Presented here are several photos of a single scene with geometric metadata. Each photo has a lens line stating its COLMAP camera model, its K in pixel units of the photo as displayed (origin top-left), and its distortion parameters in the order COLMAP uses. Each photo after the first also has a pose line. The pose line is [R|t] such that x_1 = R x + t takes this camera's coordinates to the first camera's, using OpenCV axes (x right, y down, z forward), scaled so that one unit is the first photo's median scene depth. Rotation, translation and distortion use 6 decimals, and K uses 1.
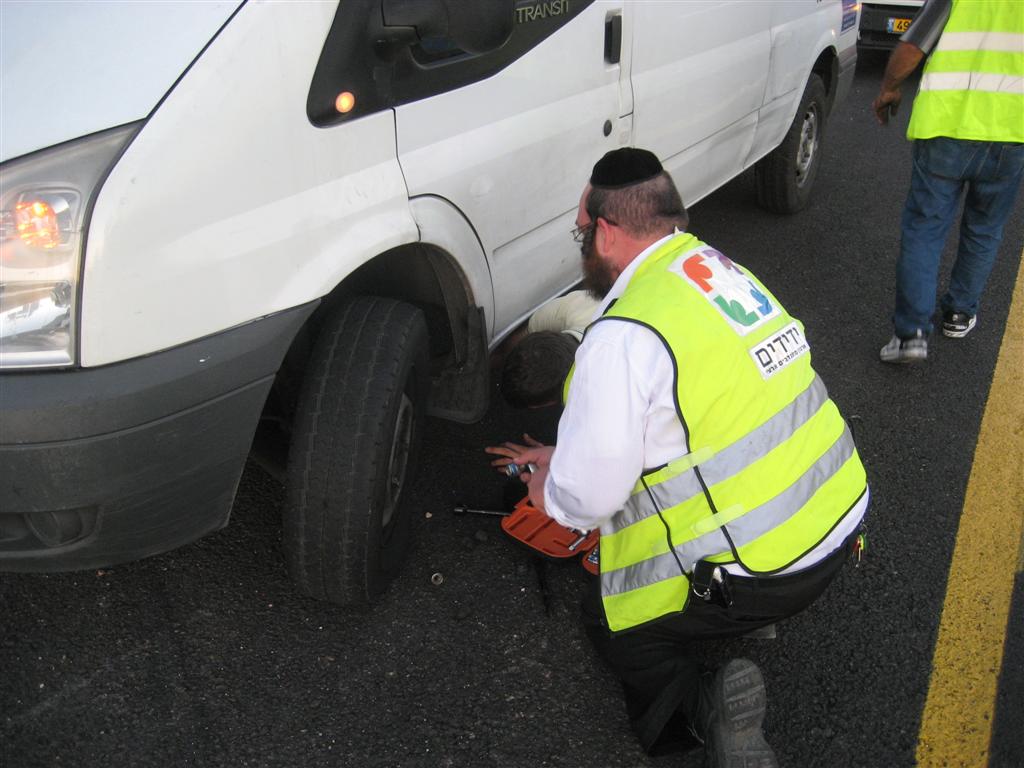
lens RADIAL K [[1043.4, 0, 512.0], [0, 1043.4, 384.0], [0, 0, 1]] dist [-0.144986, 0.202582]
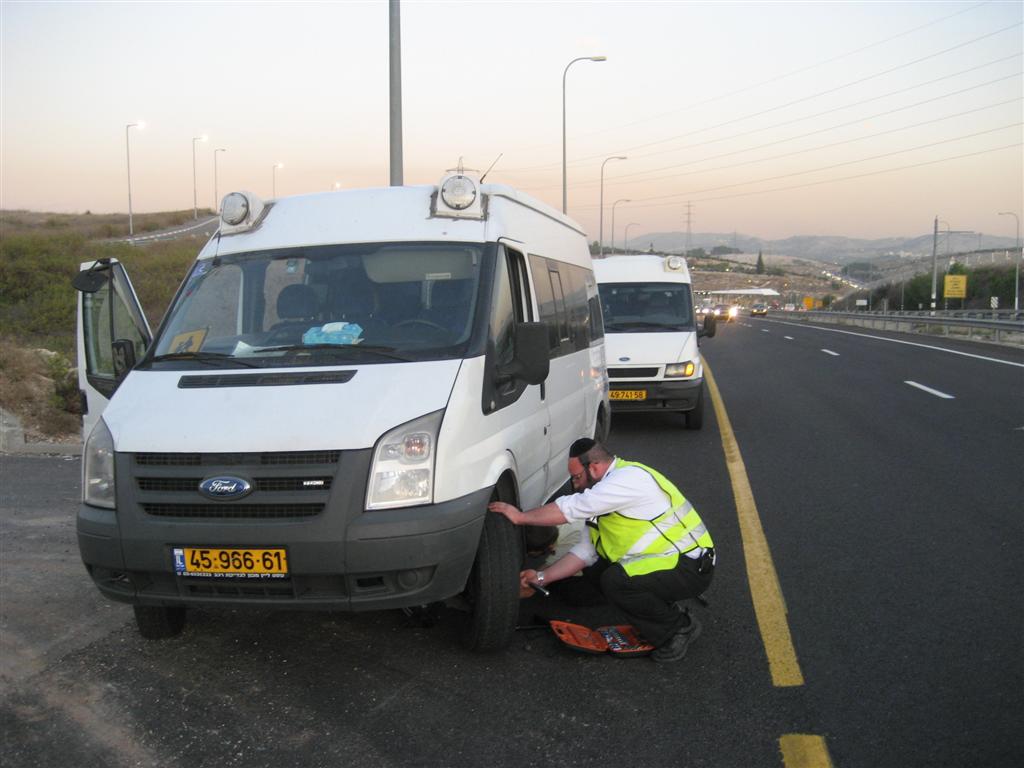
lens RADIAL K [[1043.4, 0, 512.0], [0, 1043.4, 384.0], [0, 0, 1]] dist [-0.144986, 0.202582]
pose [[0.953271, -0.047009, 0.298437, -0.761584], [0.155888, 0.922698, -0.352601, 0.488455], [-0.258791, 0.382647, 0.886909, -1.059905]]
